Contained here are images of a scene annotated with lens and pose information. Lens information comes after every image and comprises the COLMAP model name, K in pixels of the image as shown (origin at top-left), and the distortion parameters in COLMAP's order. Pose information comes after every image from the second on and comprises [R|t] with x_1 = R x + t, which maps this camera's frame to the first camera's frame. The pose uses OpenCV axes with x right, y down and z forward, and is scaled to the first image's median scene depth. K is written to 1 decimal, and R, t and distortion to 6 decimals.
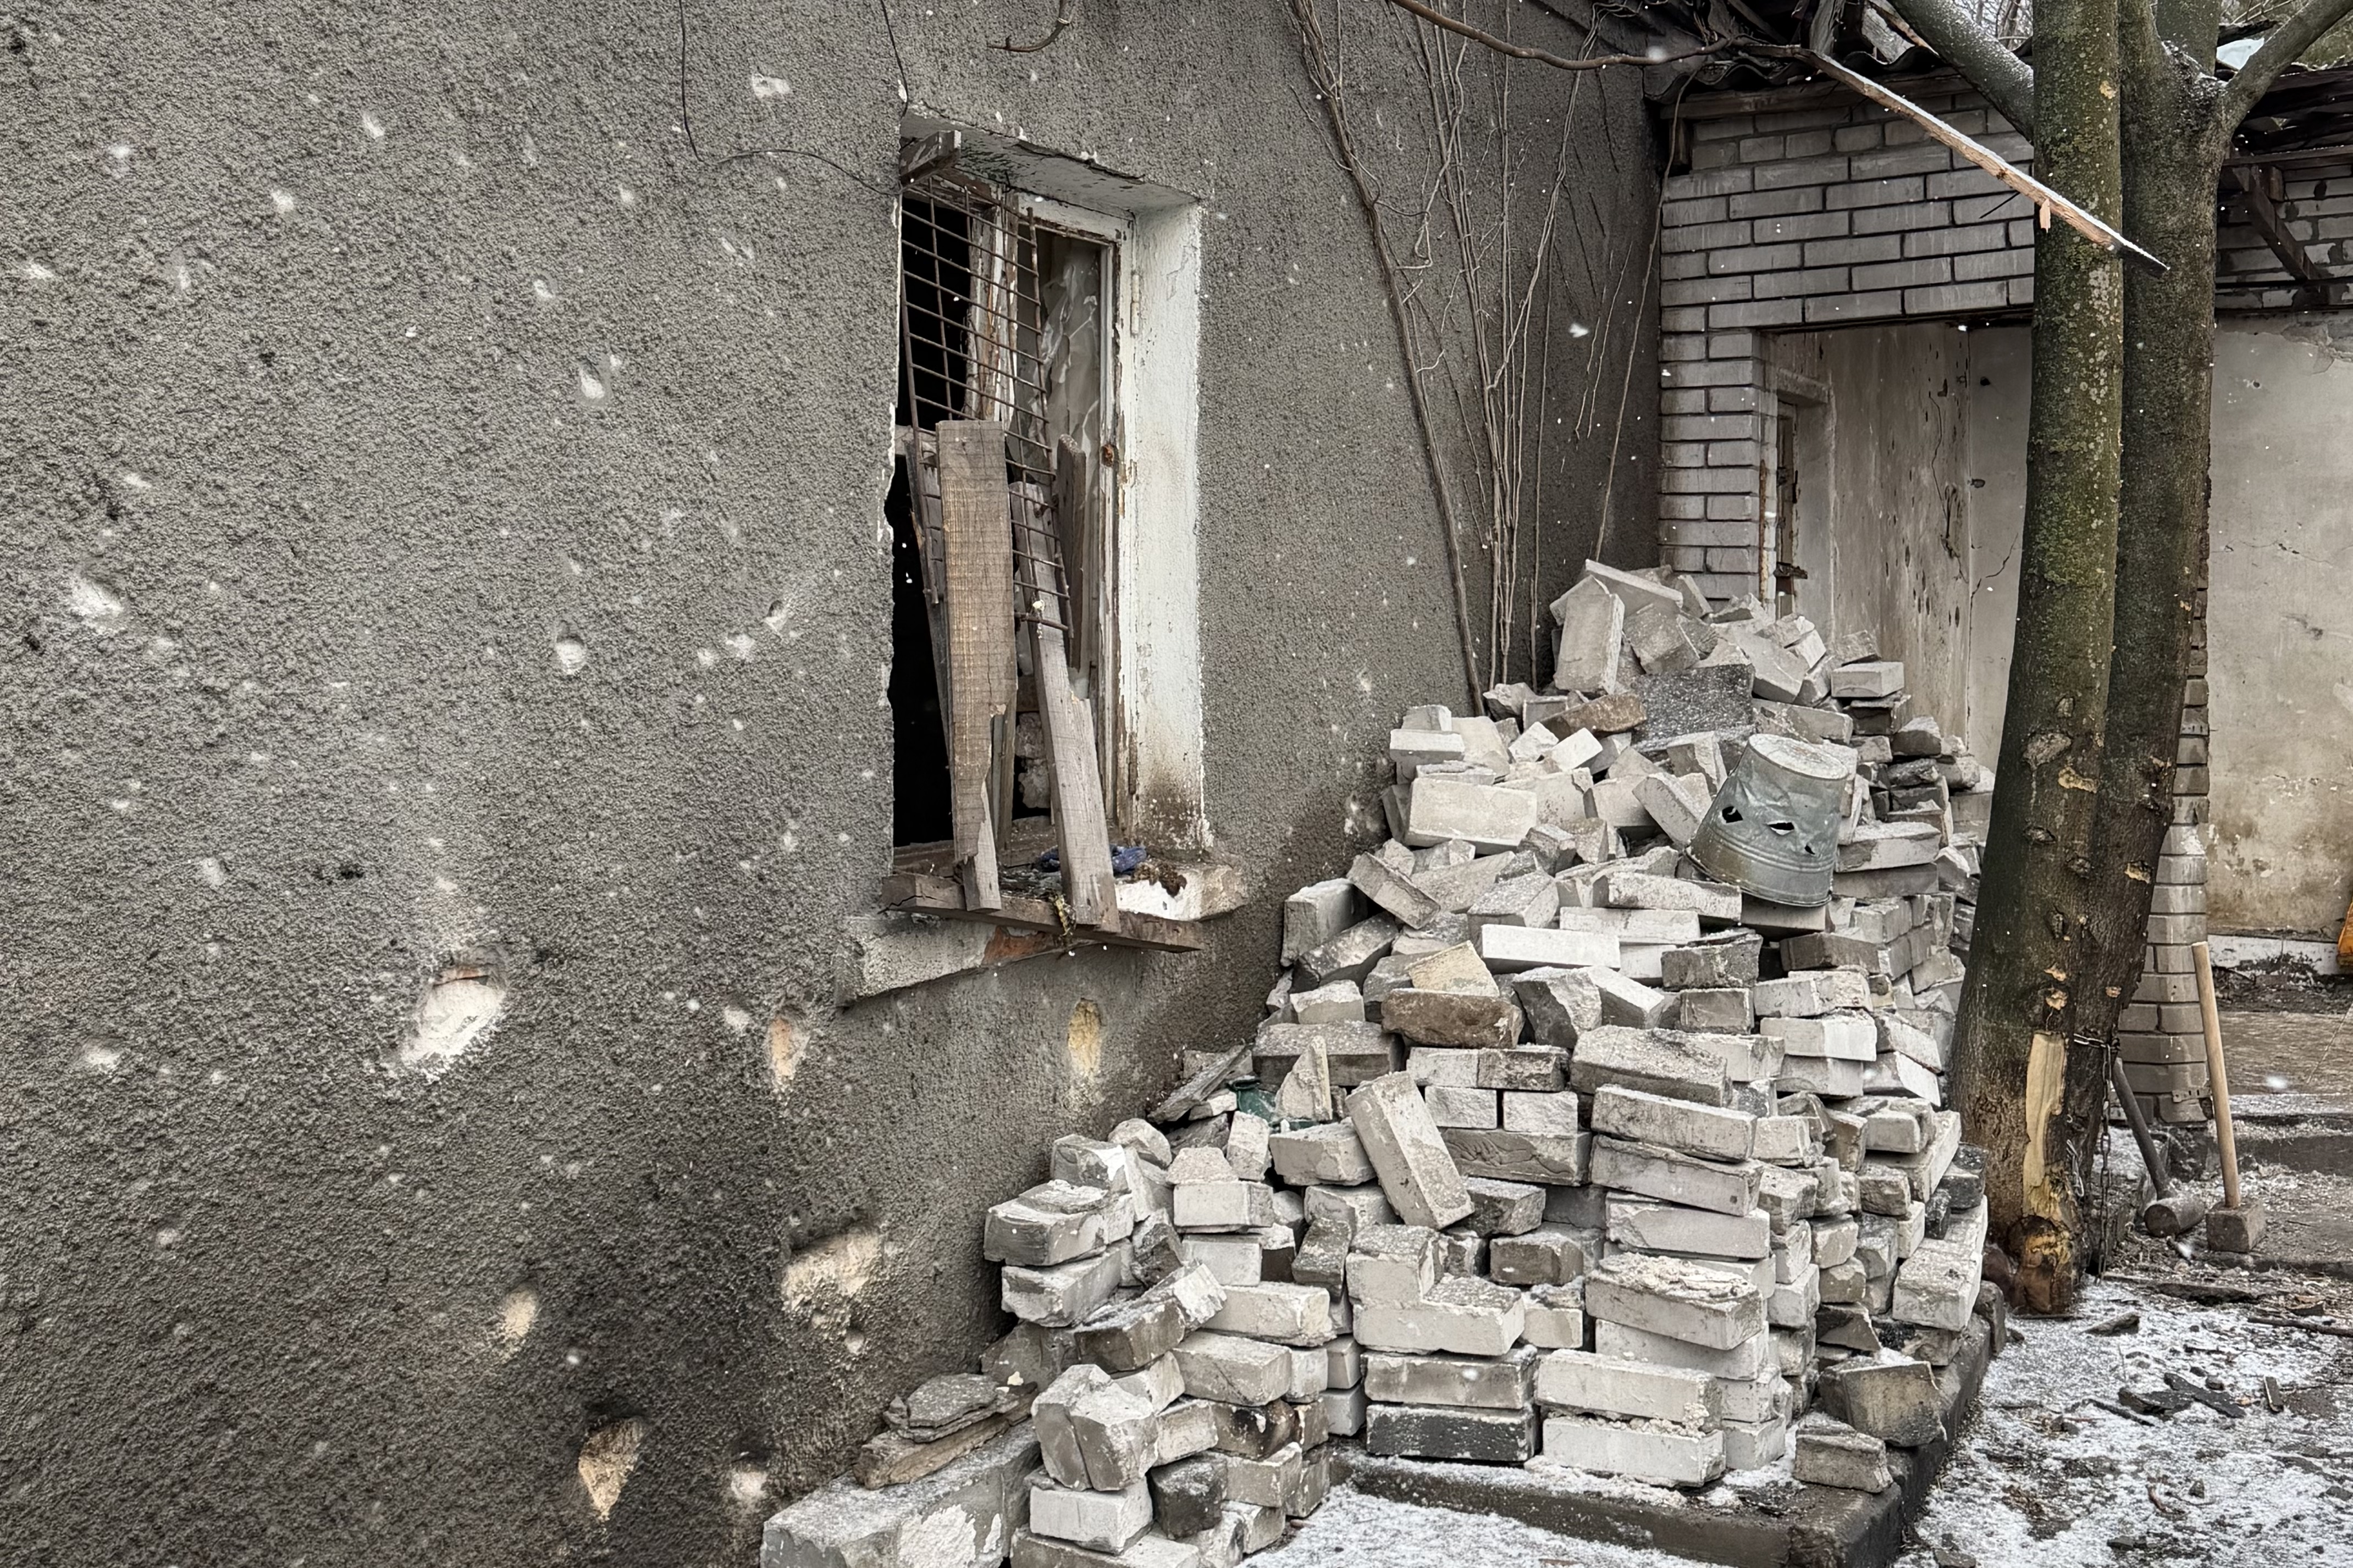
lens RADIAL K [[2396.3, 0, 1032.4], [0, 2396.3, 781.7], [0, 0, 1]] dist [0.108807, -0.234207]
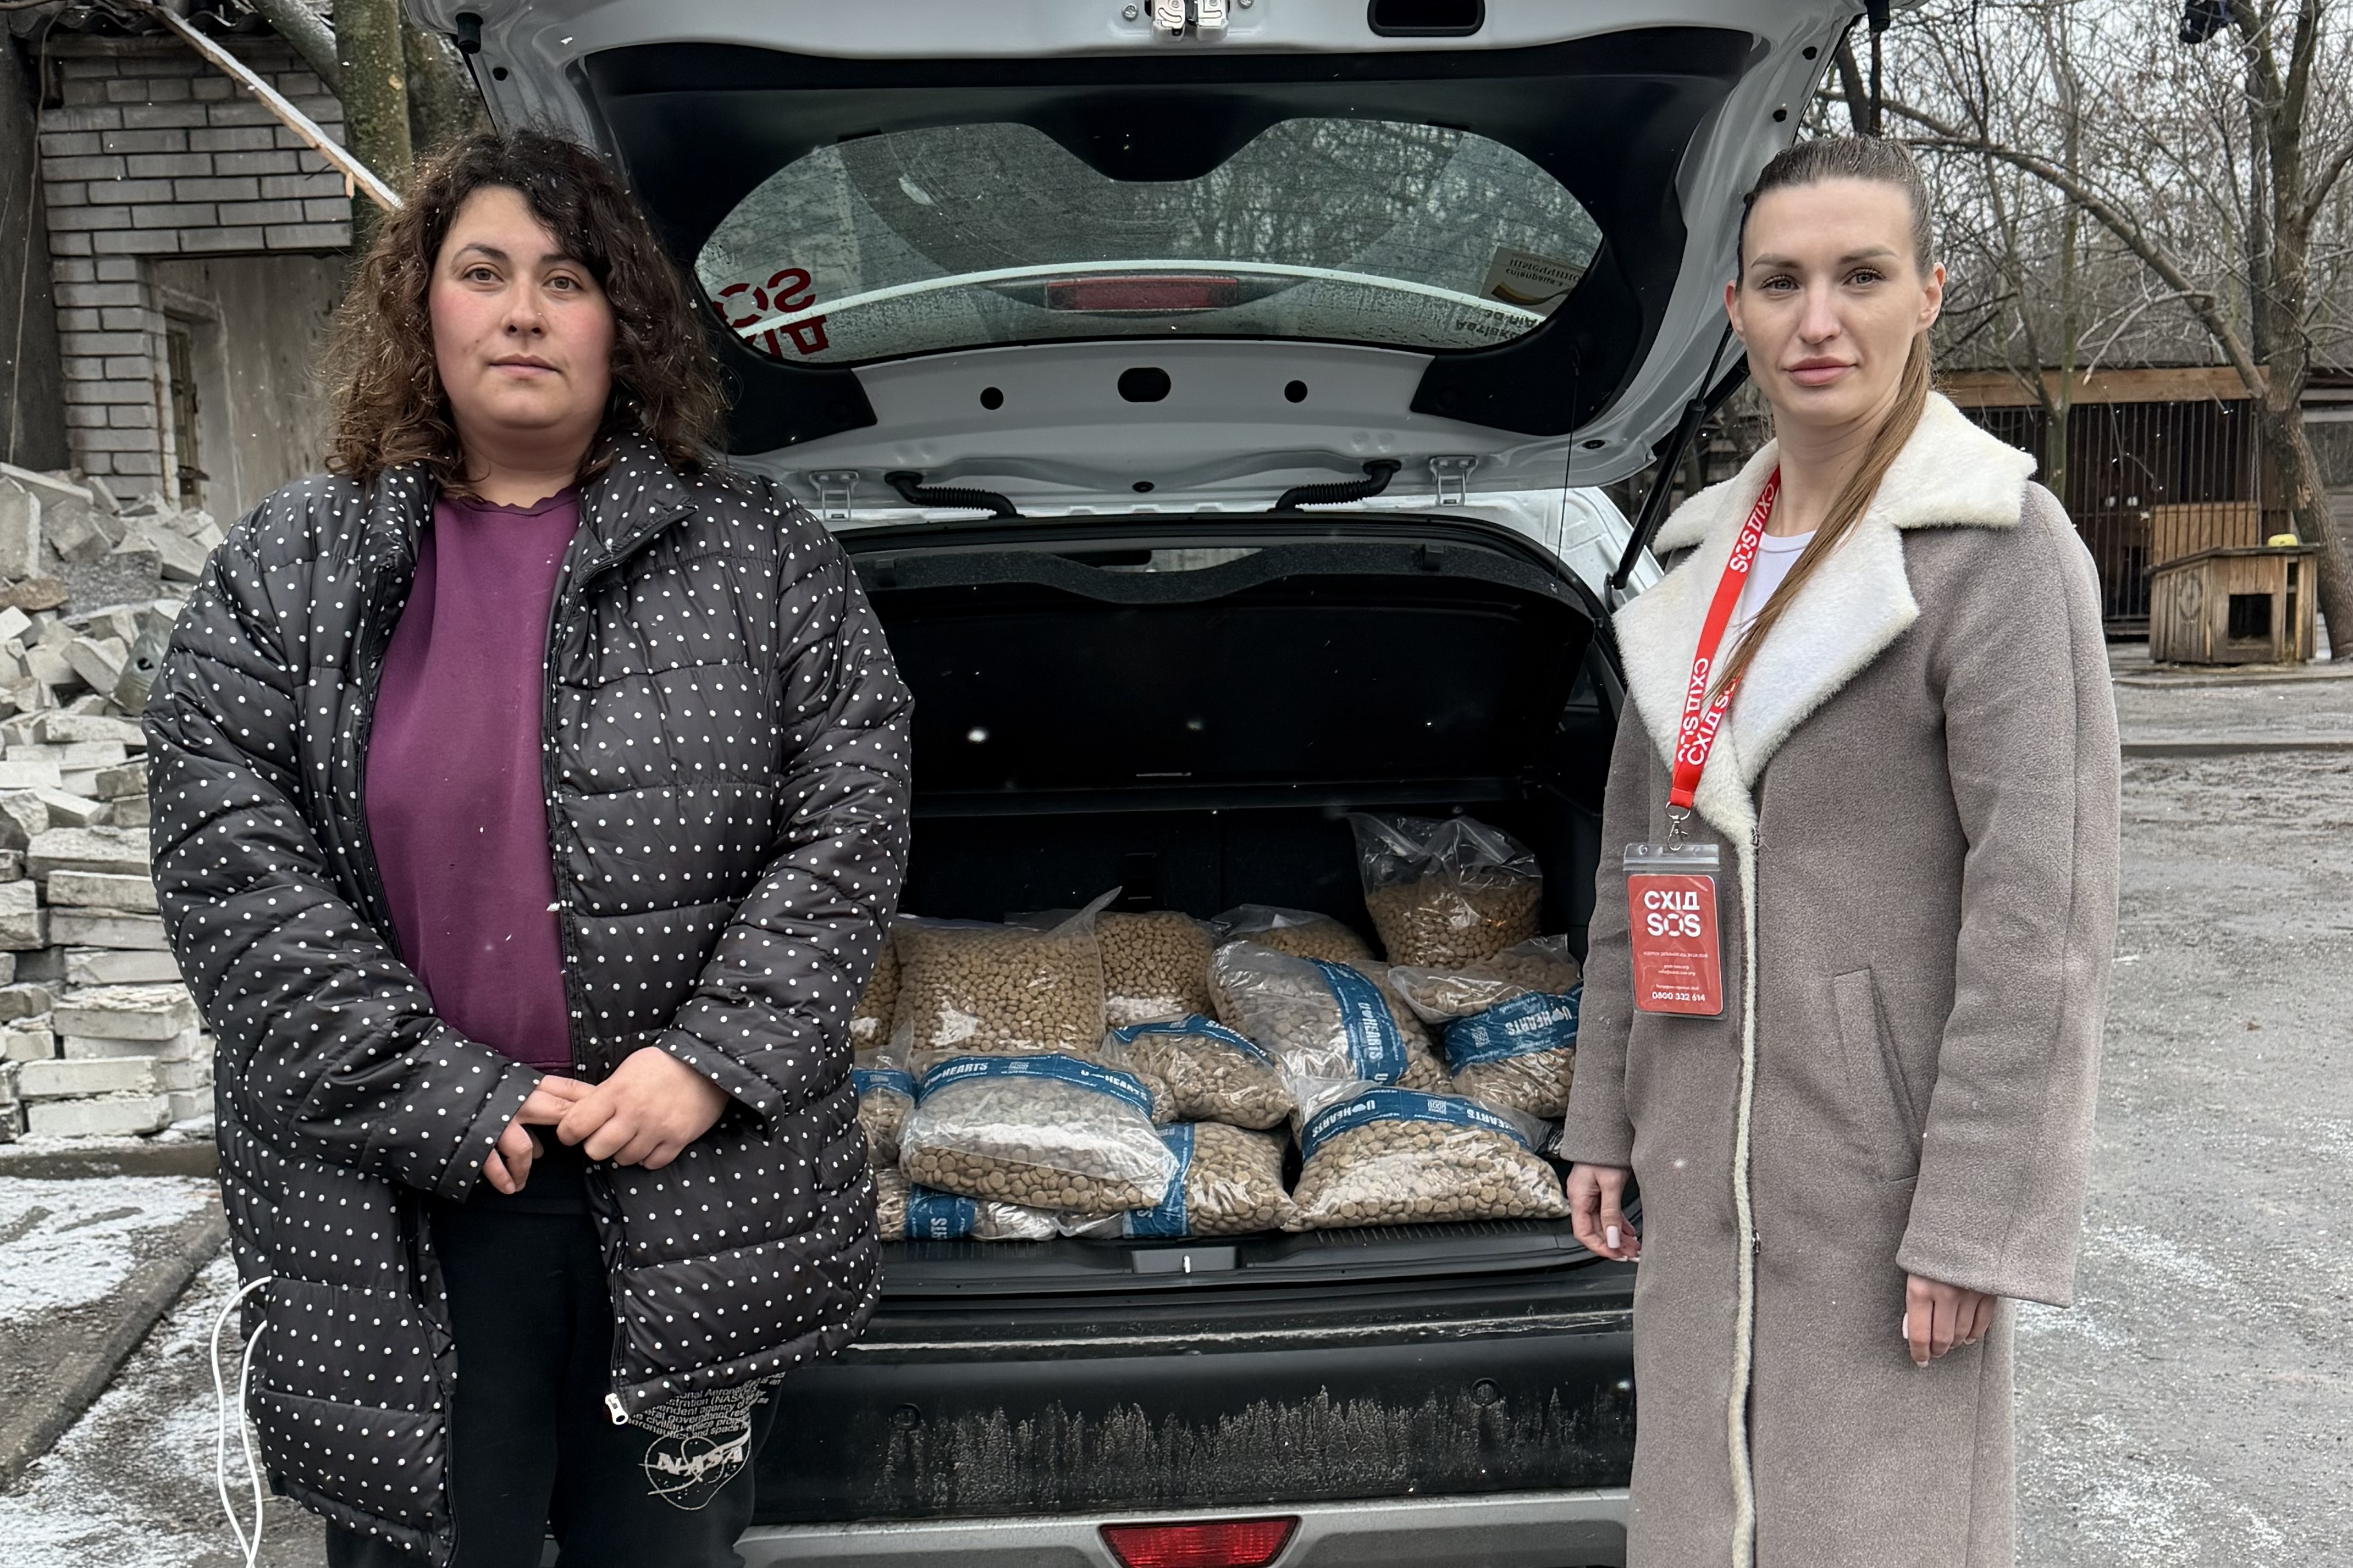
lens RADIAL K [[2396.3, 0, 1032.4], [0, 2396.3, 781.7], [0, 0, 1]] dist [0.108807, -0.234207]
pose [[0.811825, -0.098059, 0.575609, -0.049078], [0.077111, 0.995168, 0.060778, 0.026294], [-0.578787, -0.004955, 0.815463, -0.219842]]
